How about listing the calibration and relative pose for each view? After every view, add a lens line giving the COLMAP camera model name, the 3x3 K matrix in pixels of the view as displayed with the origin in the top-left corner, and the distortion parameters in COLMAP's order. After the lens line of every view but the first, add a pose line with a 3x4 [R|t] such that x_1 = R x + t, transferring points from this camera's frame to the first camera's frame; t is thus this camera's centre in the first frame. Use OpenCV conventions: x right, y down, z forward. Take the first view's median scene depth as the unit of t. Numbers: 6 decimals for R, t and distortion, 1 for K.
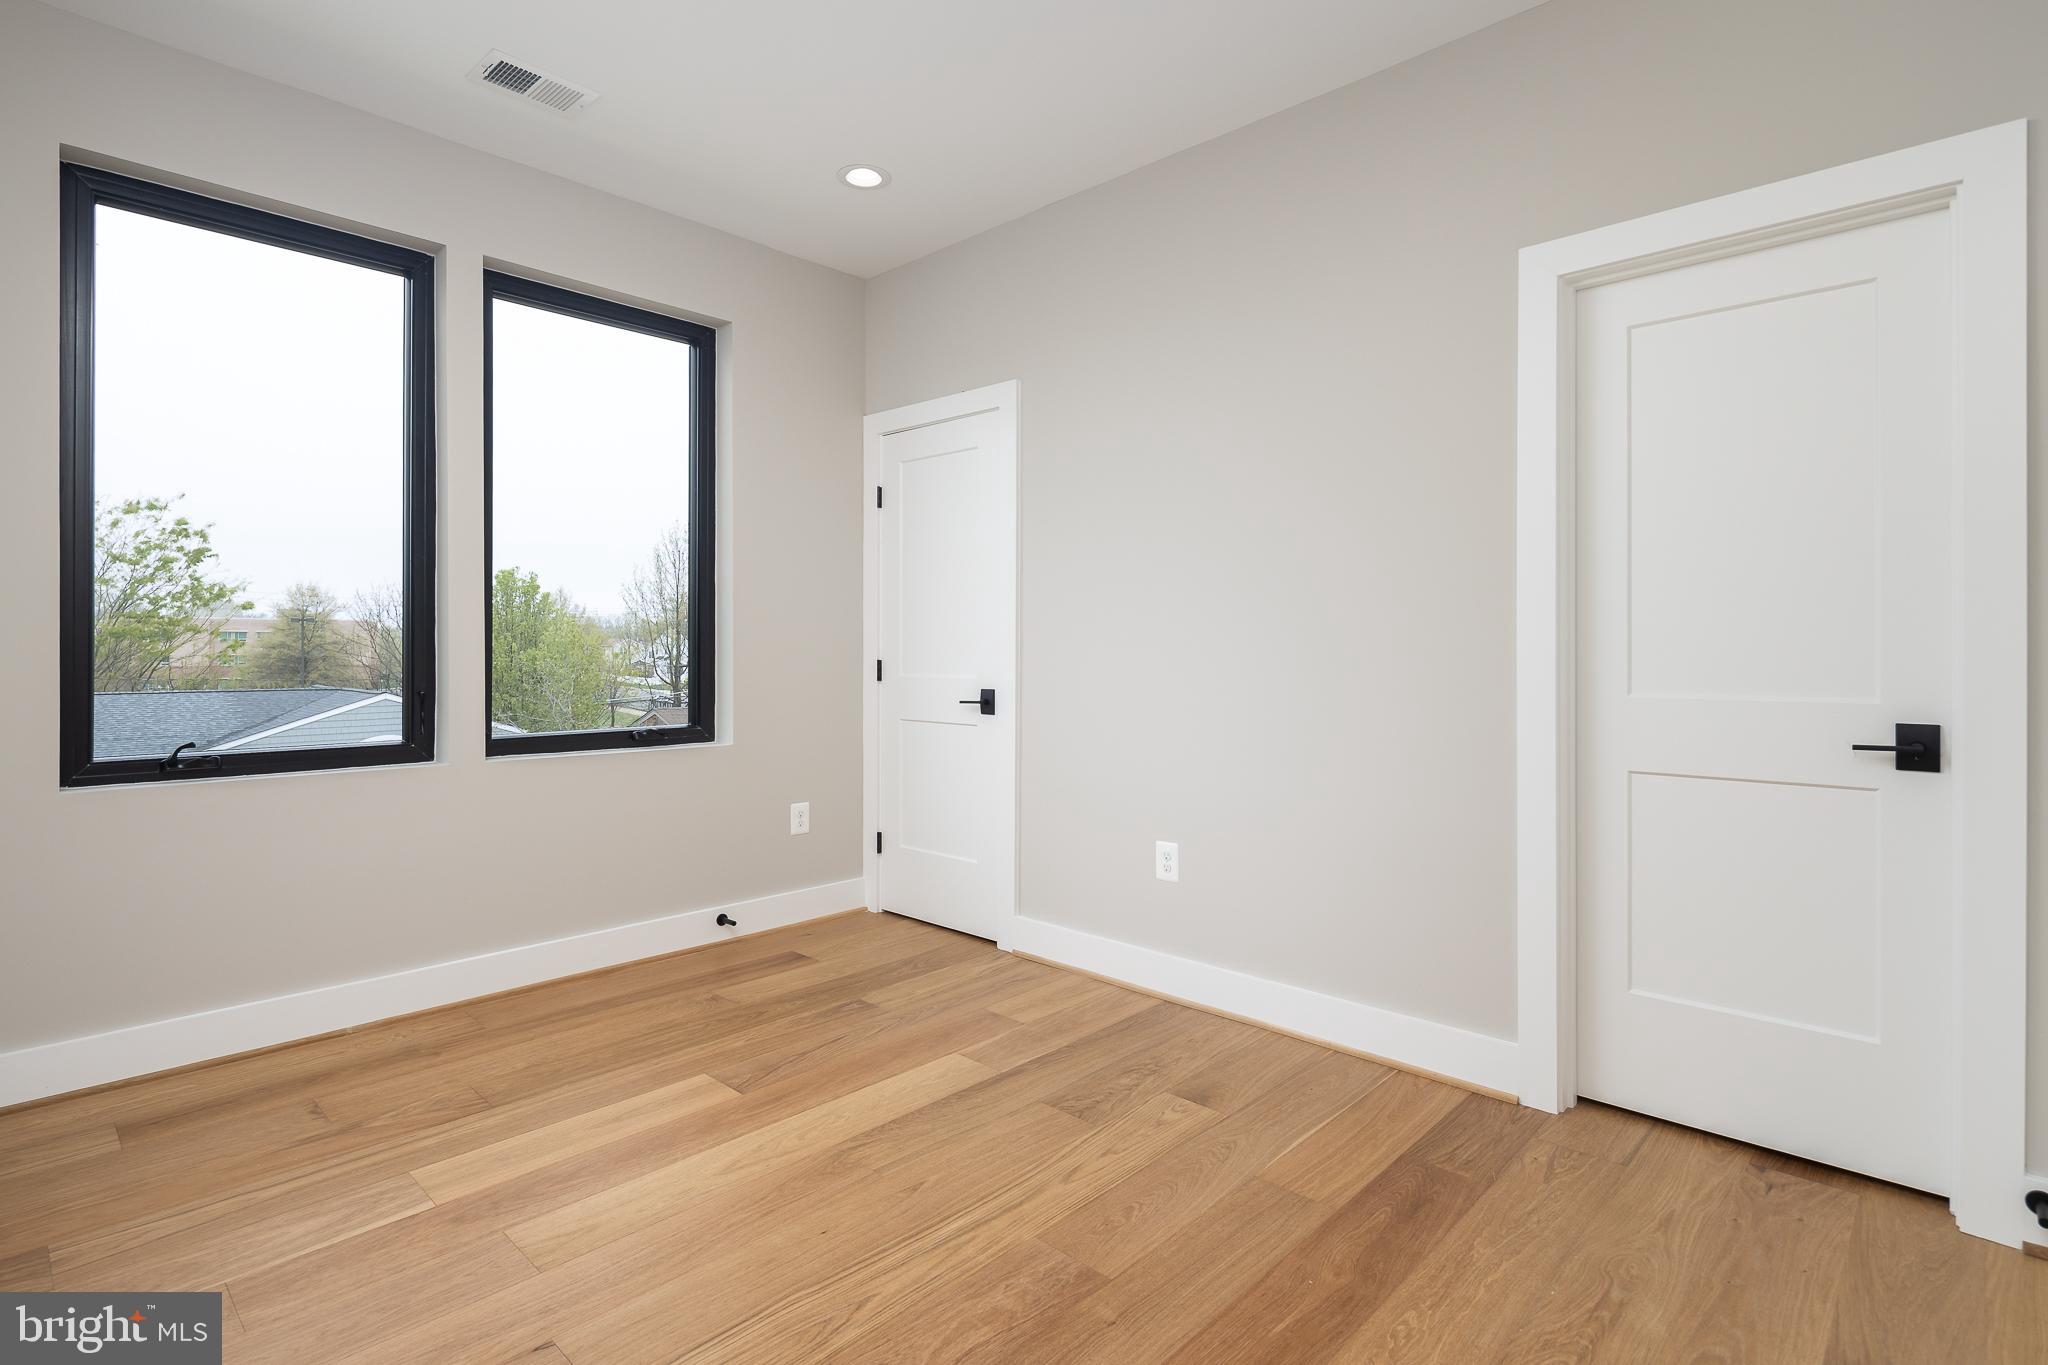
lens RADIAL K [[1000.9, 0, 1047.6], [0, 1000.9, 648.9], [0, 0, 1]] dist [0.004034, 0.000842]
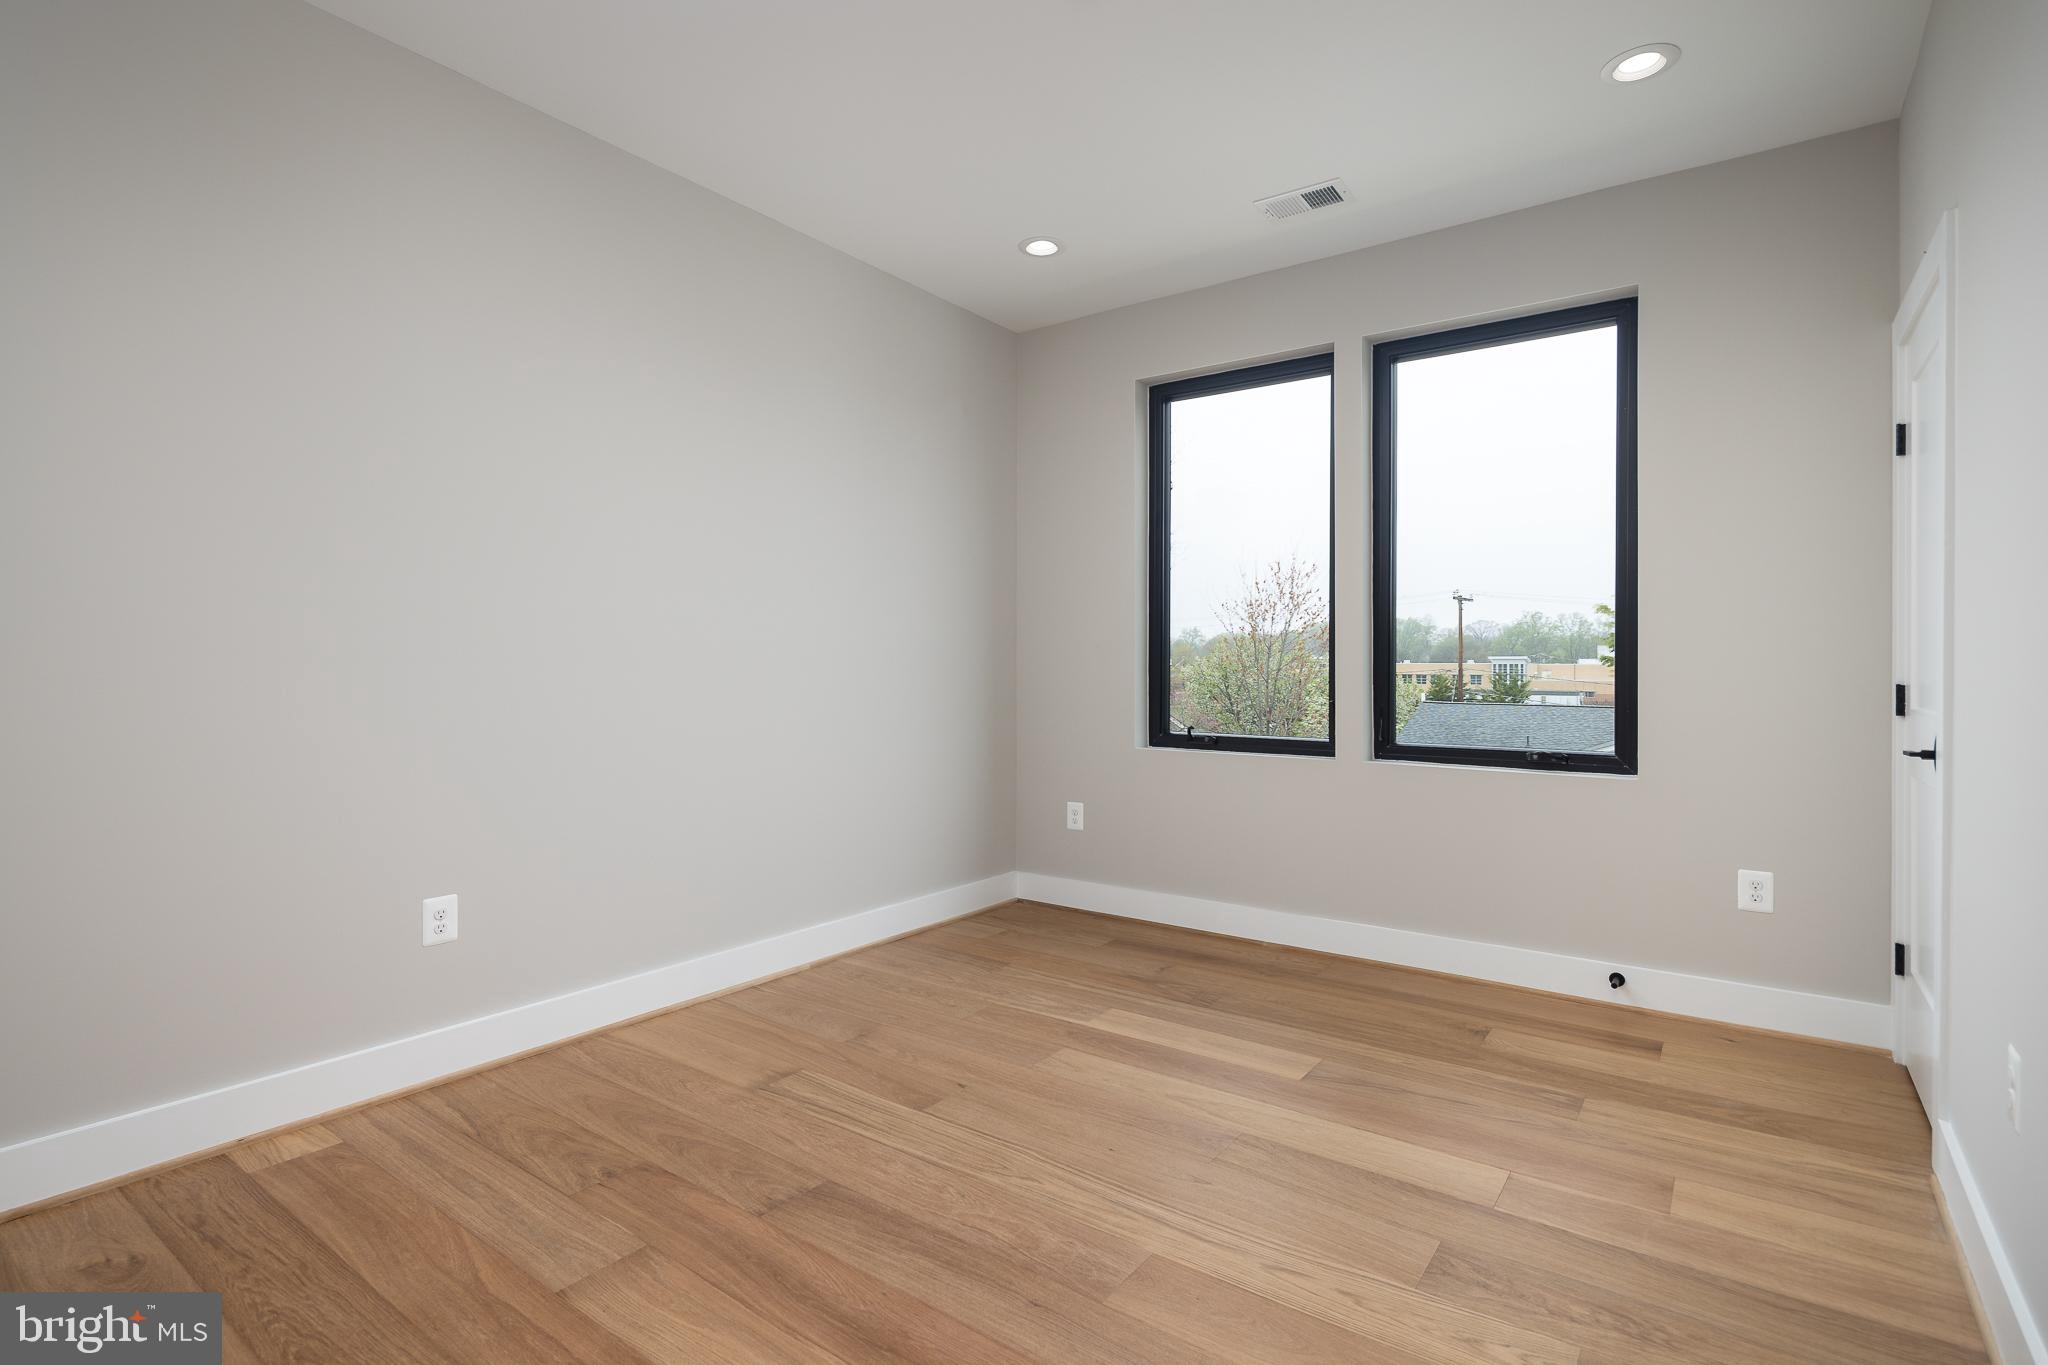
lens RADIAL K [[1000.9, 0, 984.2], [0, 1000.9, 666.4], [0, 0, 1]] dist [0.004034, 0.000842]
pose [[0.097159, -0.001055, -0.995268, 0.644193], [-0.002494, 0.999996, -0.001304, 0.002775], [0.995266, 0.002609, 0.097156, 0.490419]]
